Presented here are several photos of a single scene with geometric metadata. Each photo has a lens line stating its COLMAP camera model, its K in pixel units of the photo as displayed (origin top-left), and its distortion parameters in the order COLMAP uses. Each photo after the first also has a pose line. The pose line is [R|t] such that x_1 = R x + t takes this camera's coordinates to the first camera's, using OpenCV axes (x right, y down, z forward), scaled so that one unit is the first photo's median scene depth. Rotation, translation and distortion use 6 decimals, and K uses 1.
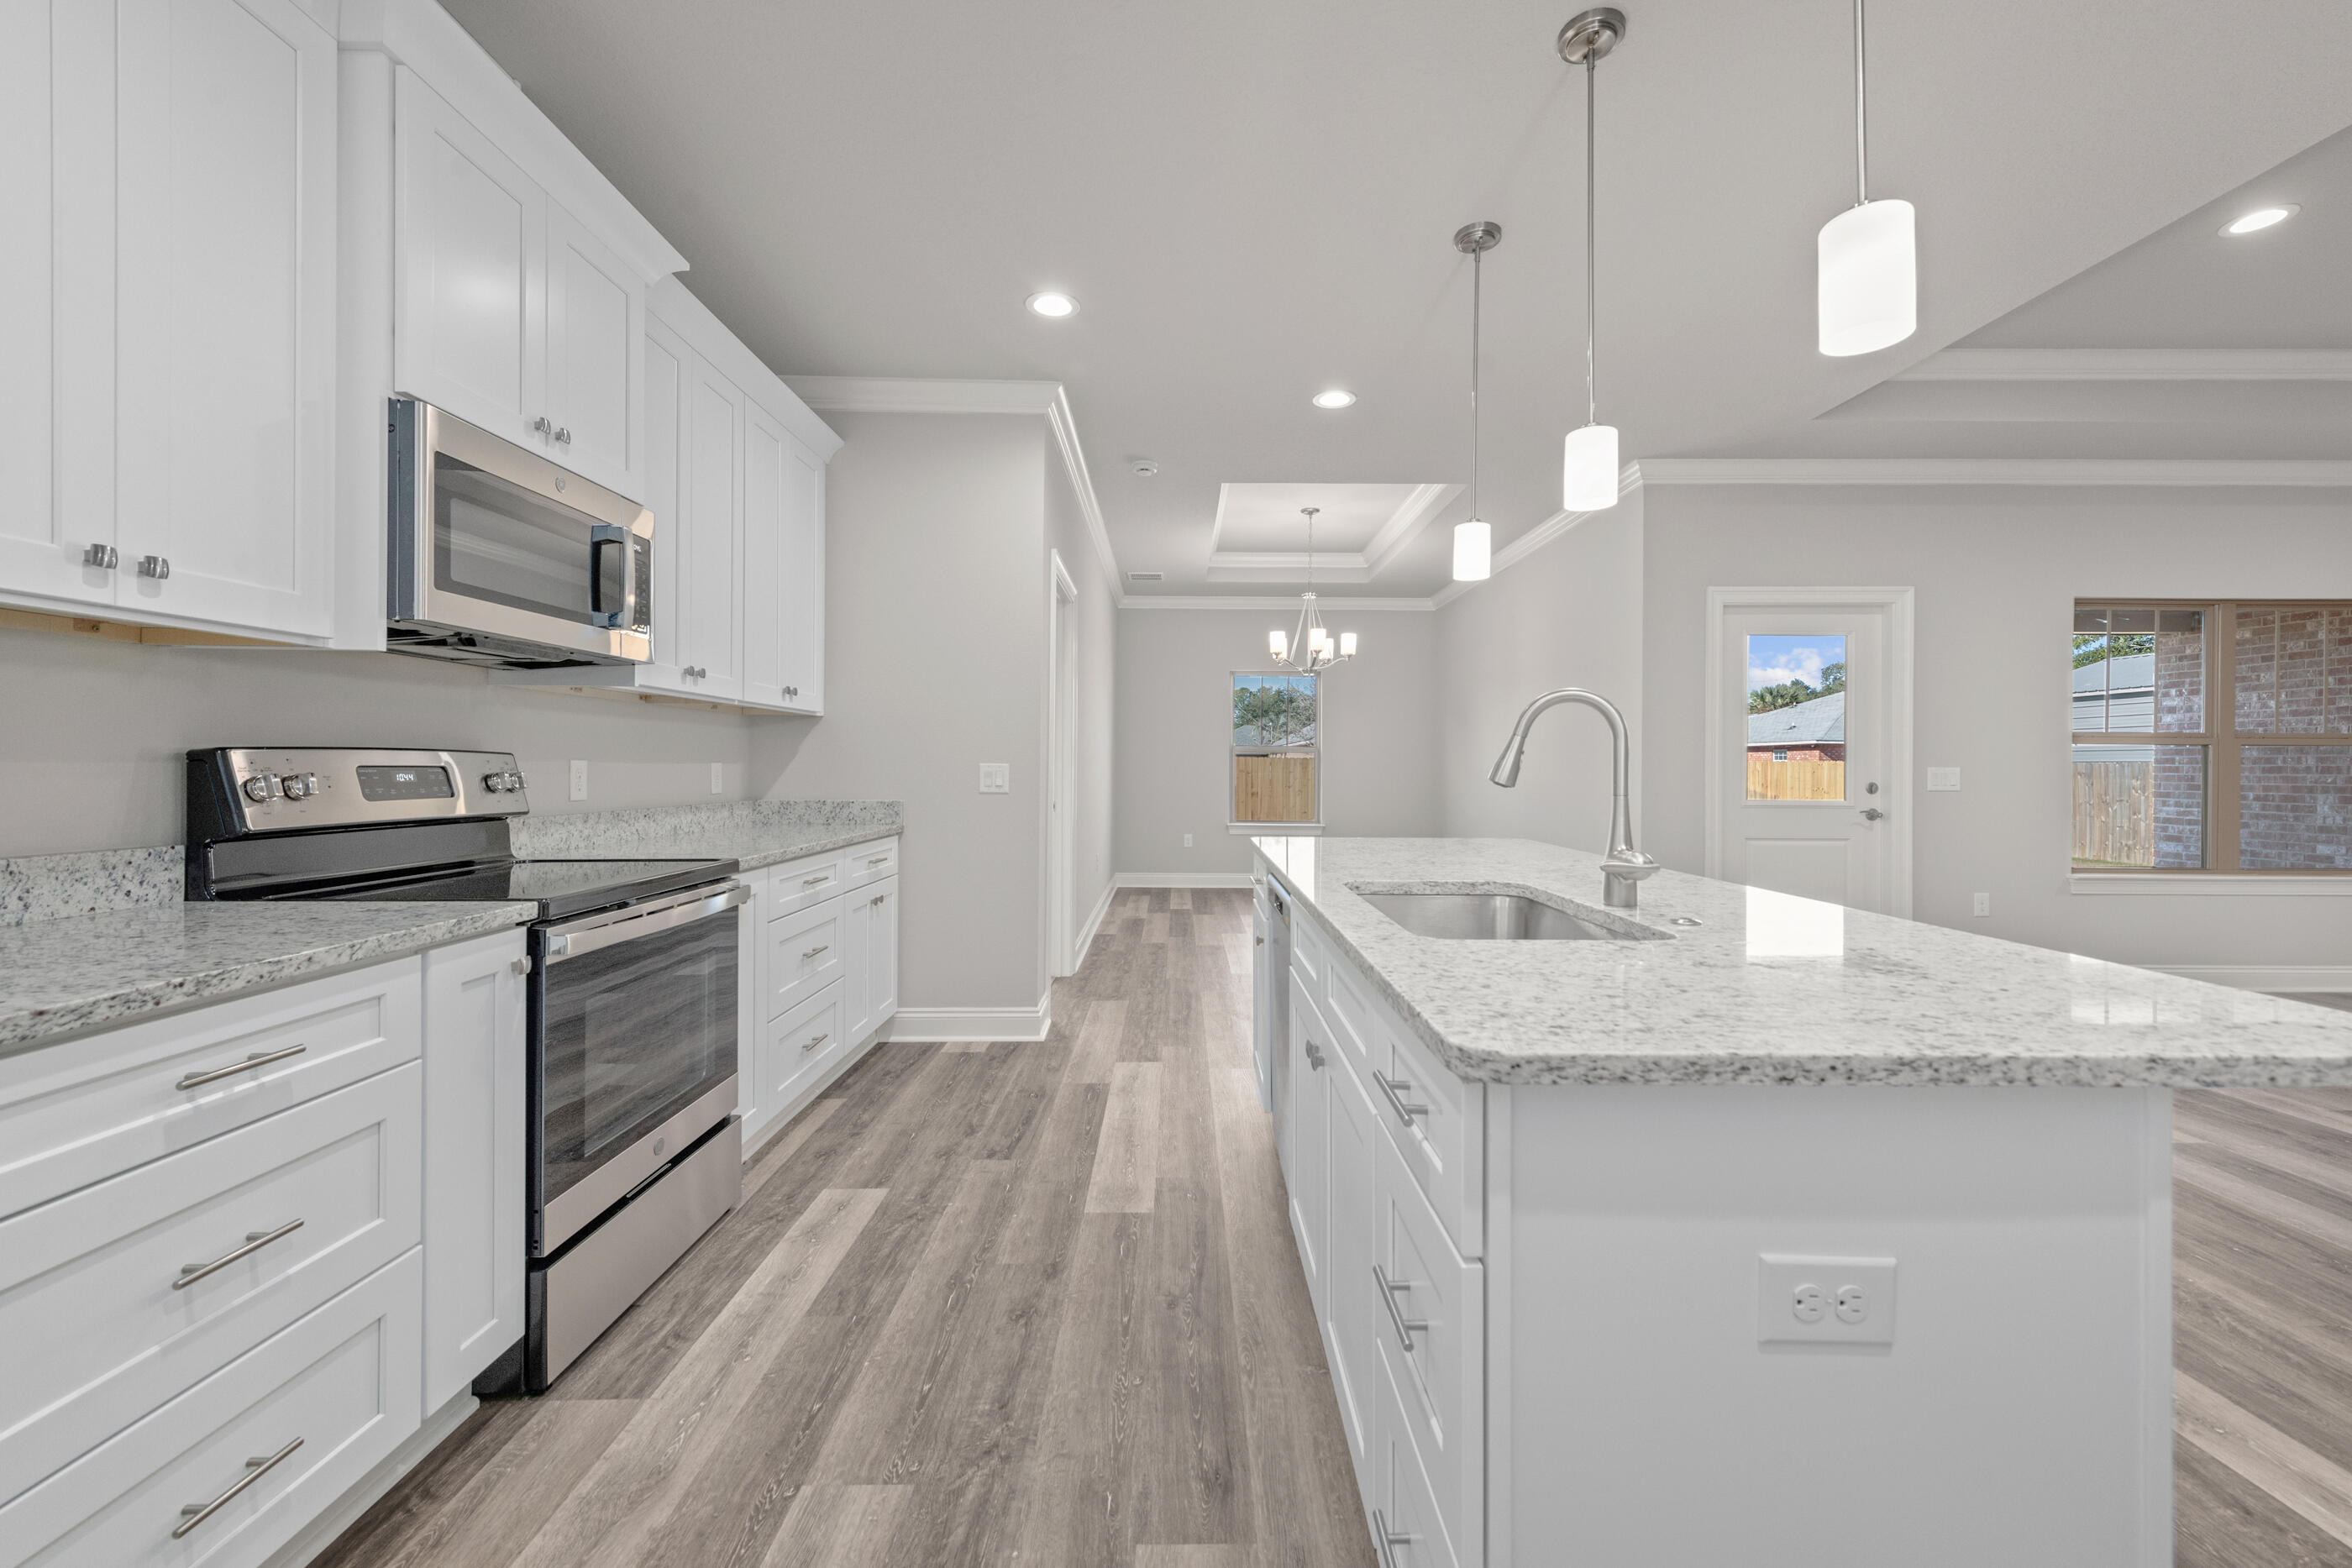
lens RADIAL K [[929.1, 0, 1185.5], [0, 929.1, 775.3], [0, 0, 1]] dist [0.014336, -0.004907]
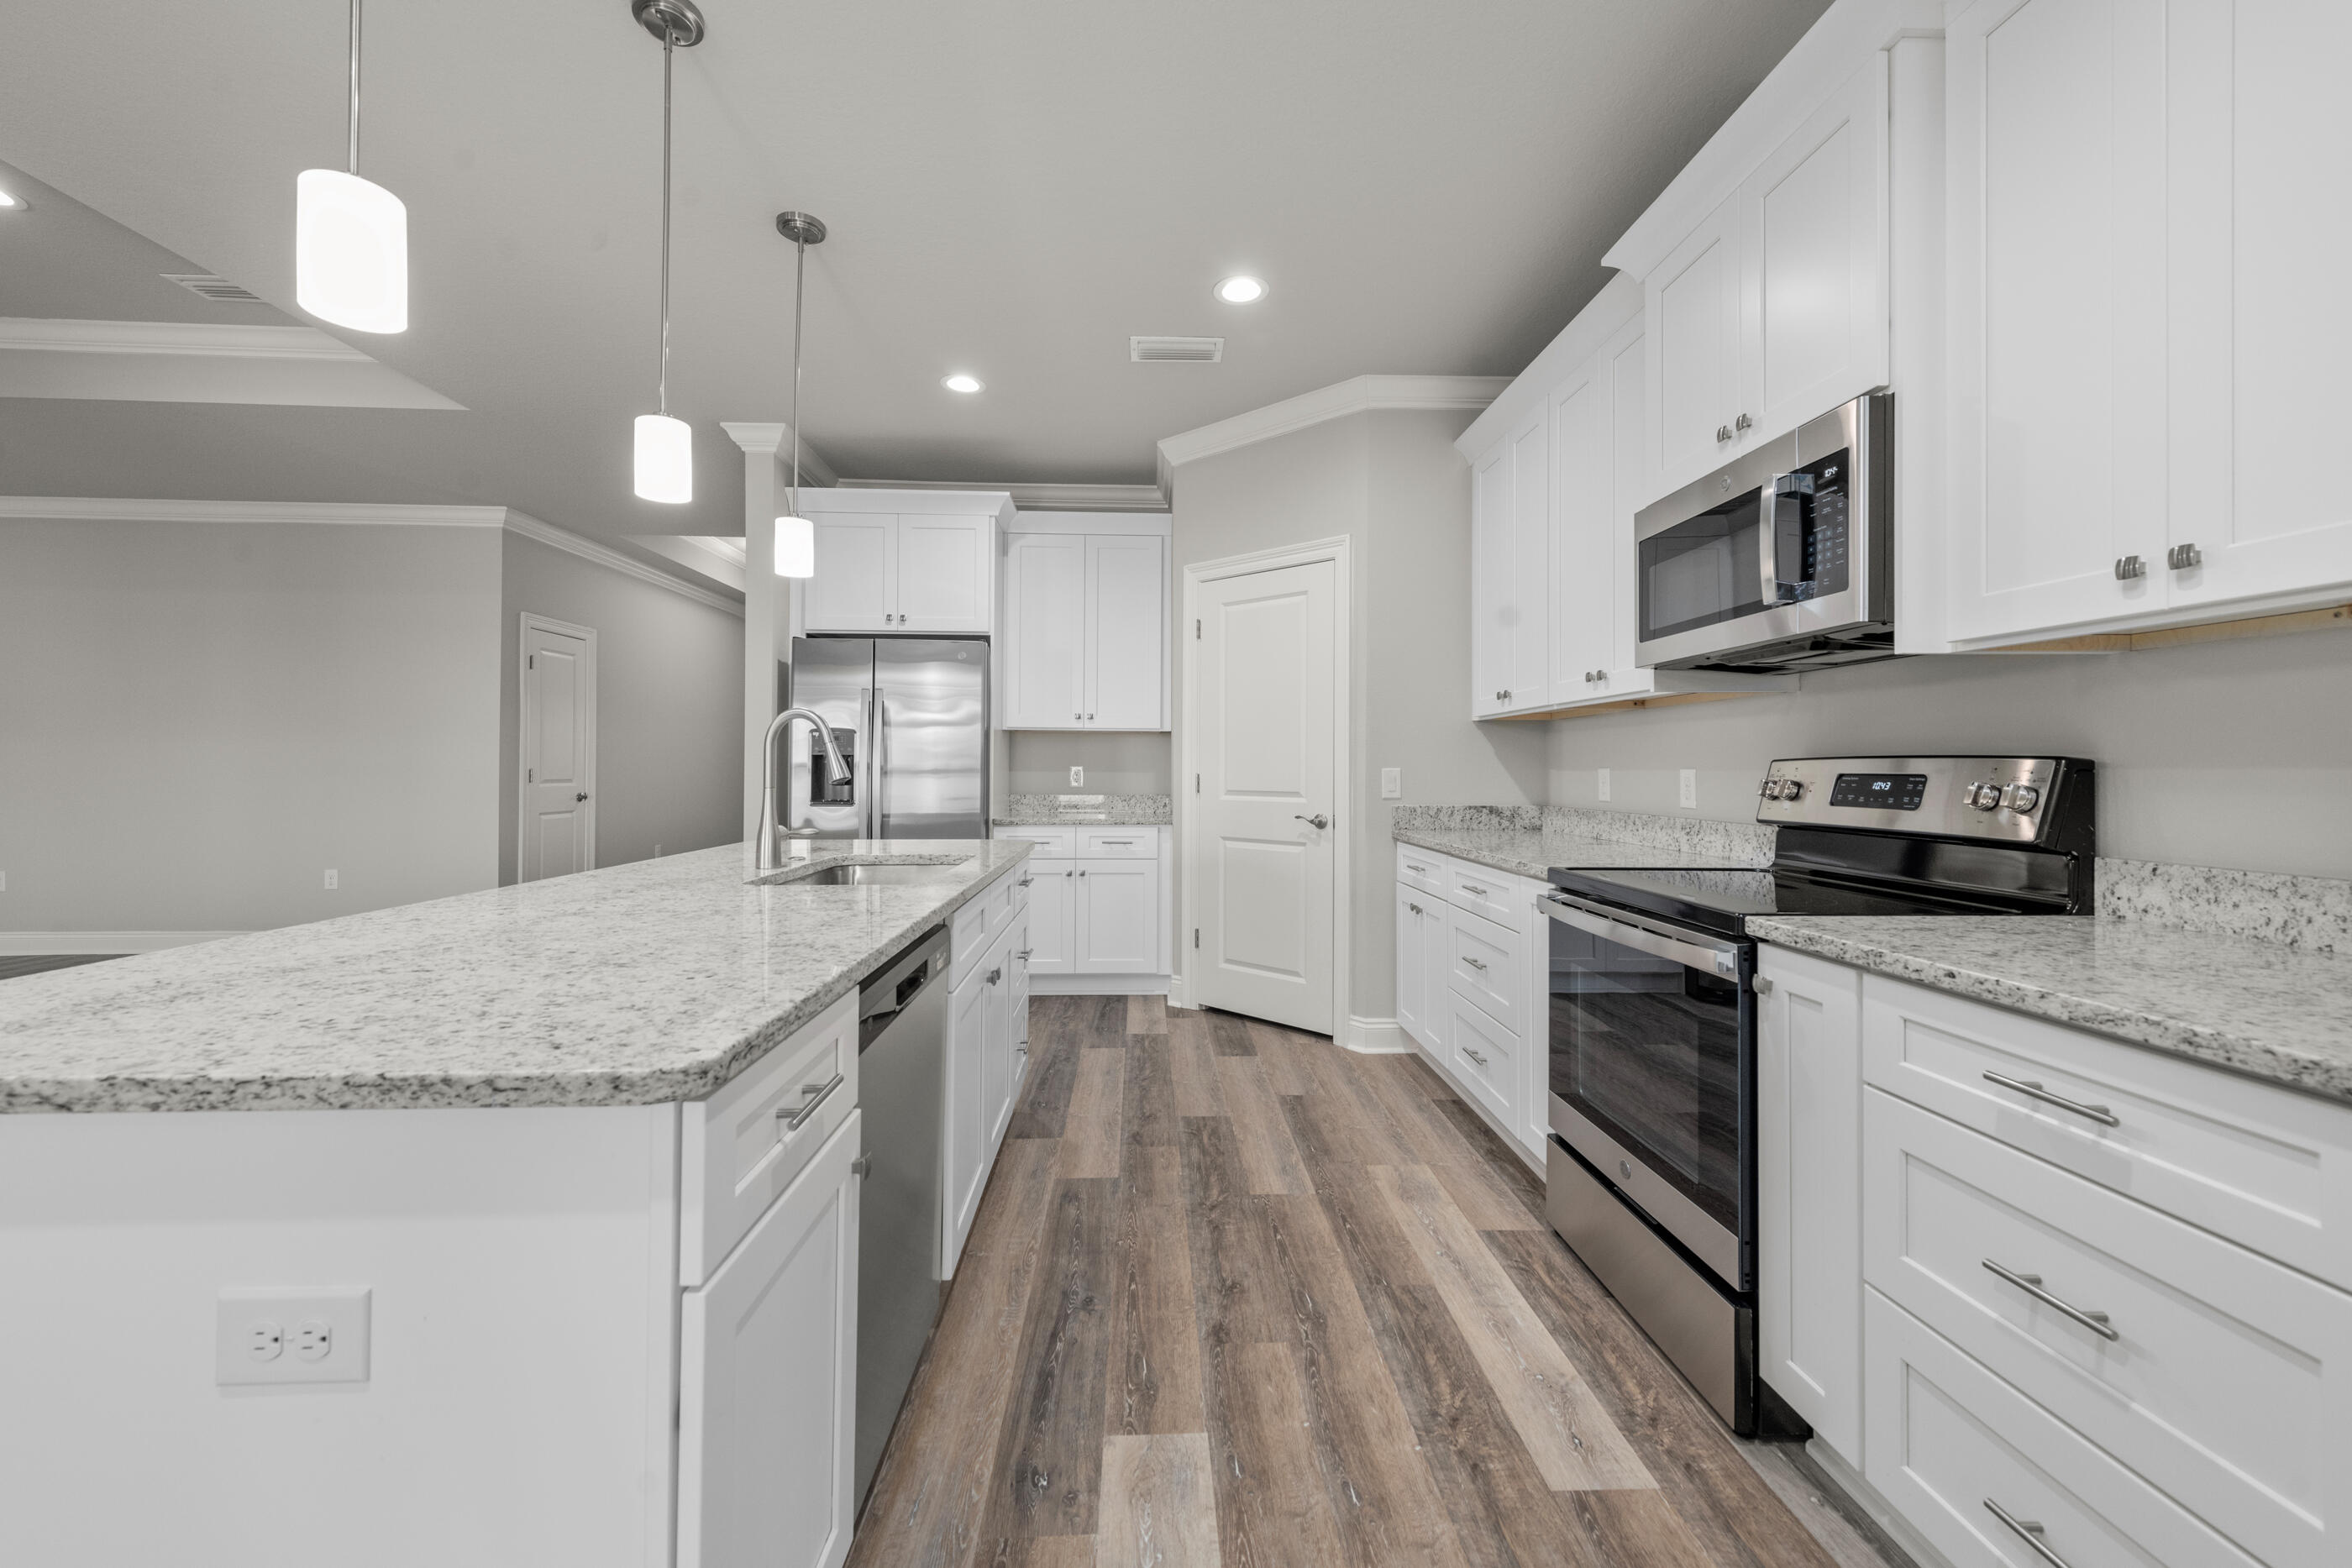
lens RADIAL K [[926.2, 0, 1178.8], [0, 926.2, 760.9], [0, 0, 1]] dist [0.019740, -0.008352]
pose [[-0.999479, -0.007175, -0.031479, -0.067848], [-0.007219, 0.999973, 0.001299, -0.018092], [0.031469, 0.001525, -0.999504, 1.782615]]
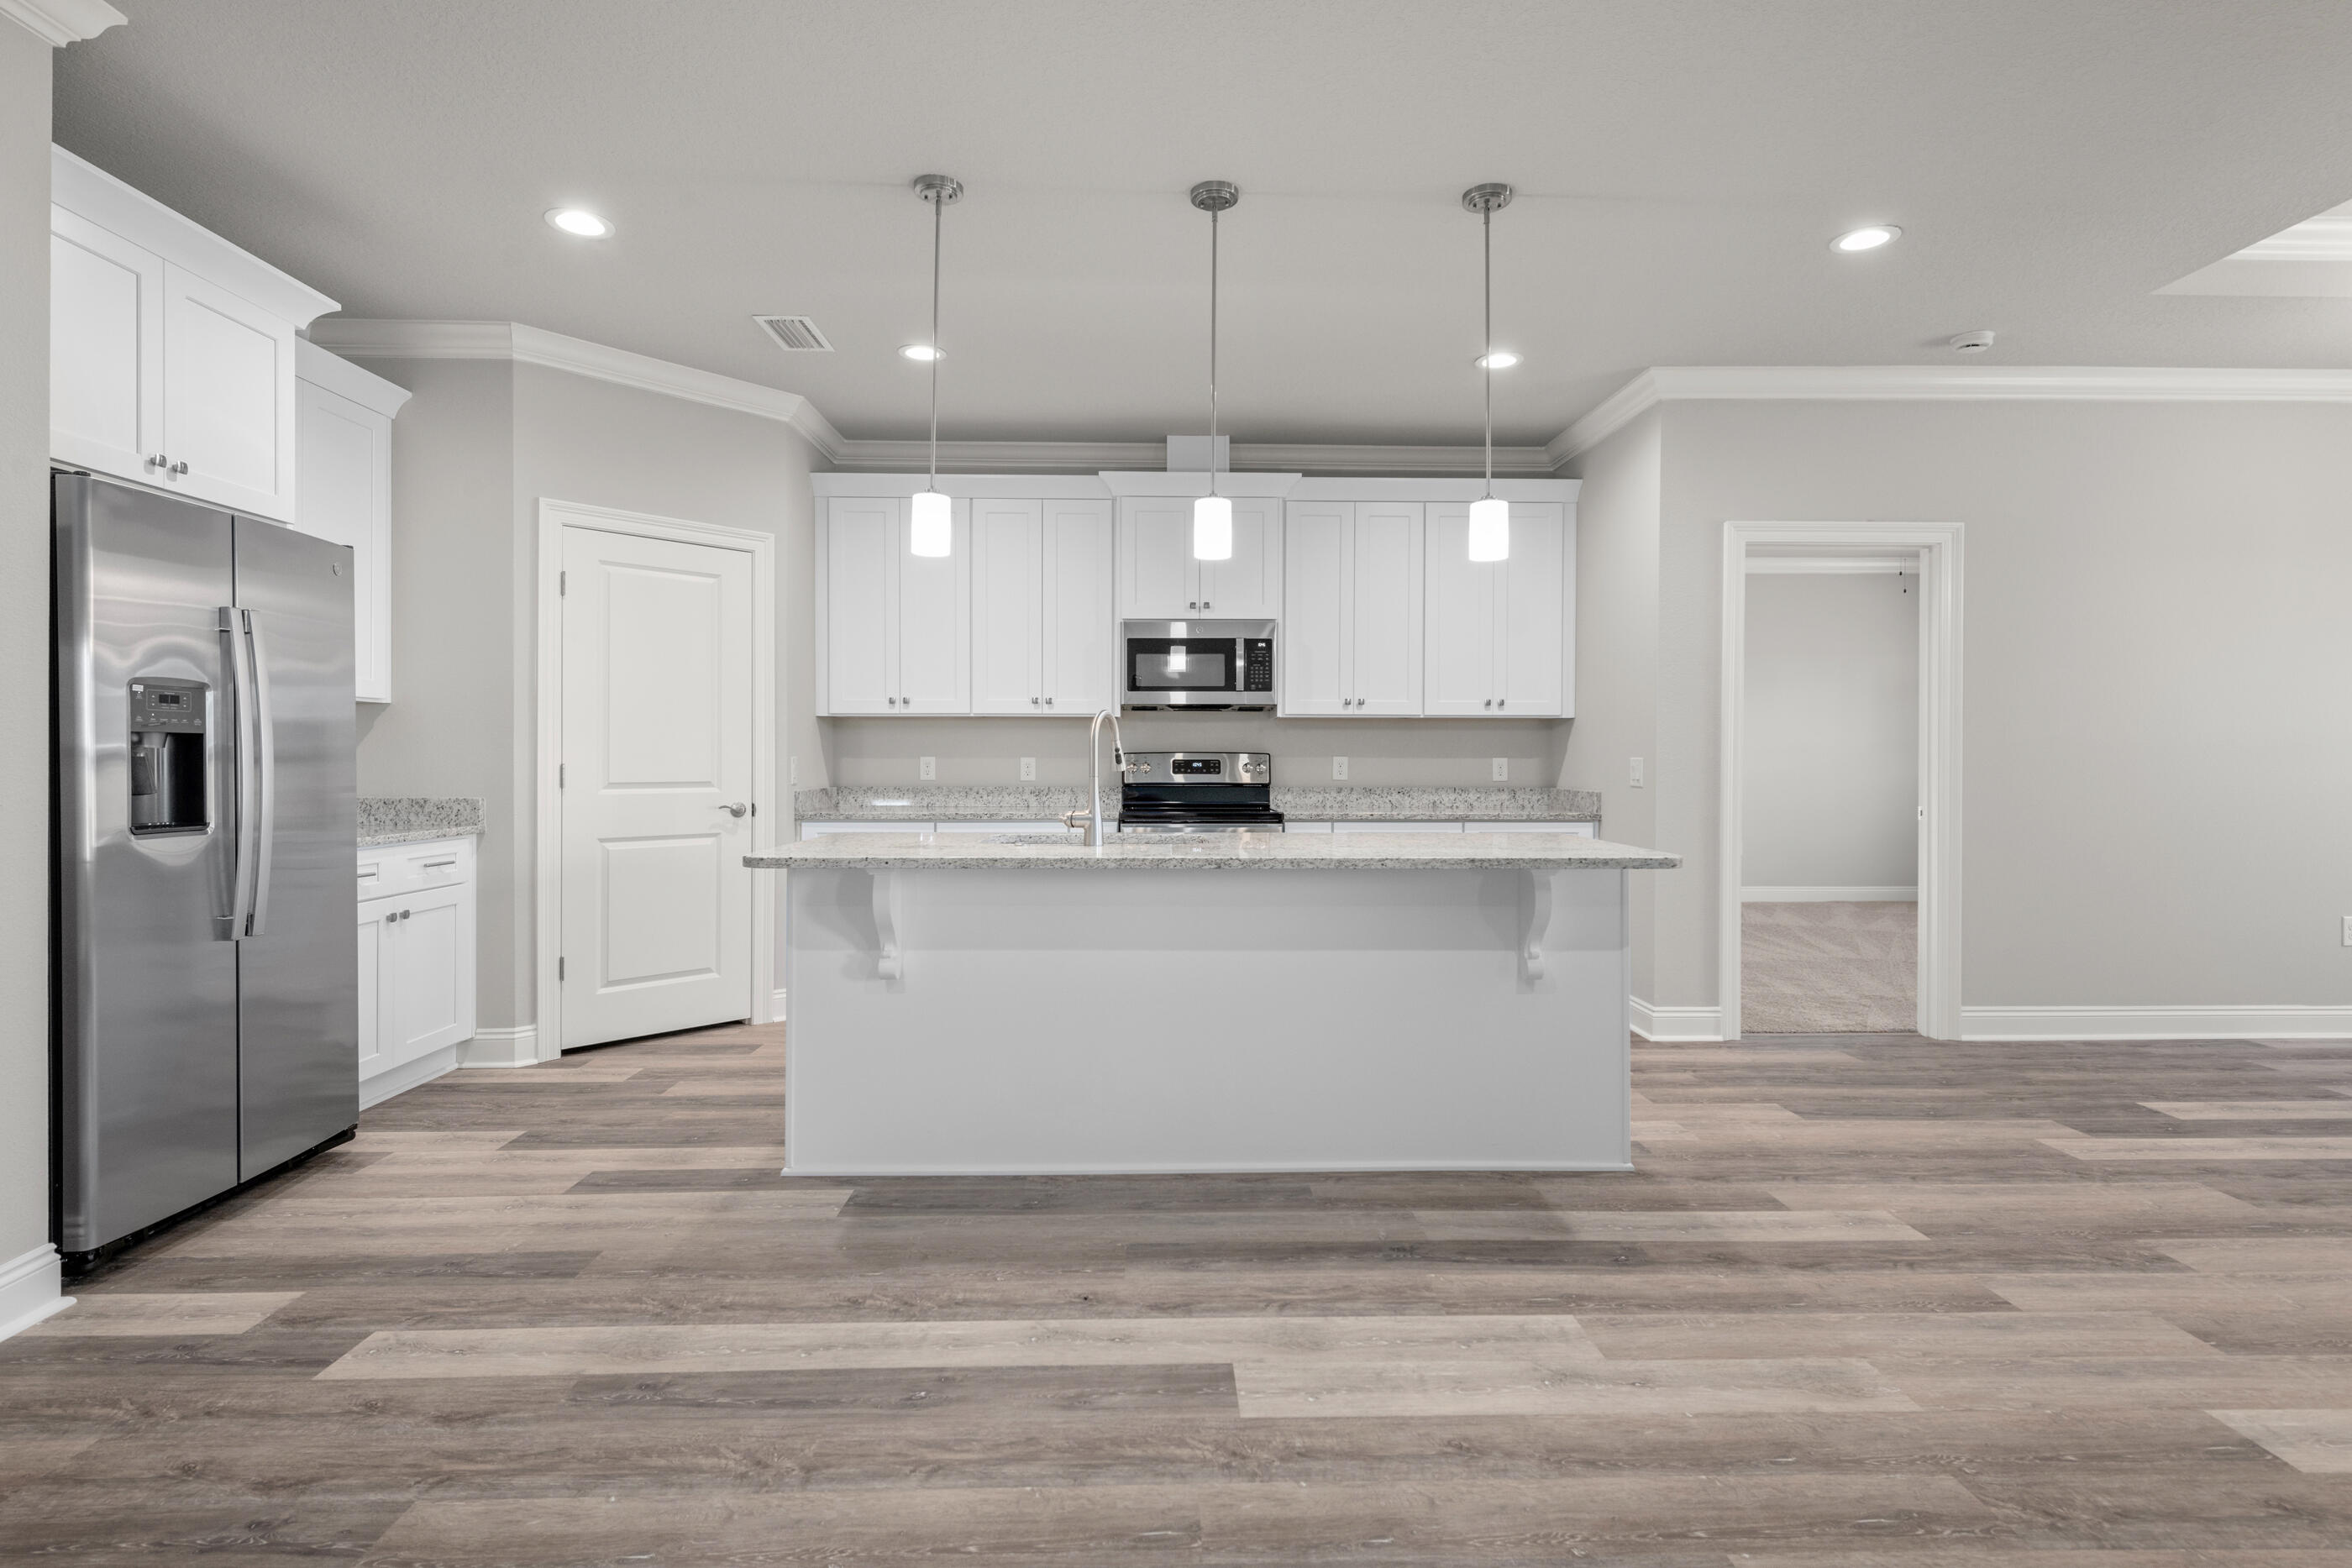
lens RADIAL K [[1148.6, 0, 1179.6], [0, 1148.6, 767.8], [0, 0, 1]] dist [0.019225, -0.008083]
pose [[0.017185, 0.006164, -0.999833, 1.820525], [-0.011317, 0.999918, 0.005970, -0.006005], [0.999788, 0.011213, 0.017254, 0.831138]]
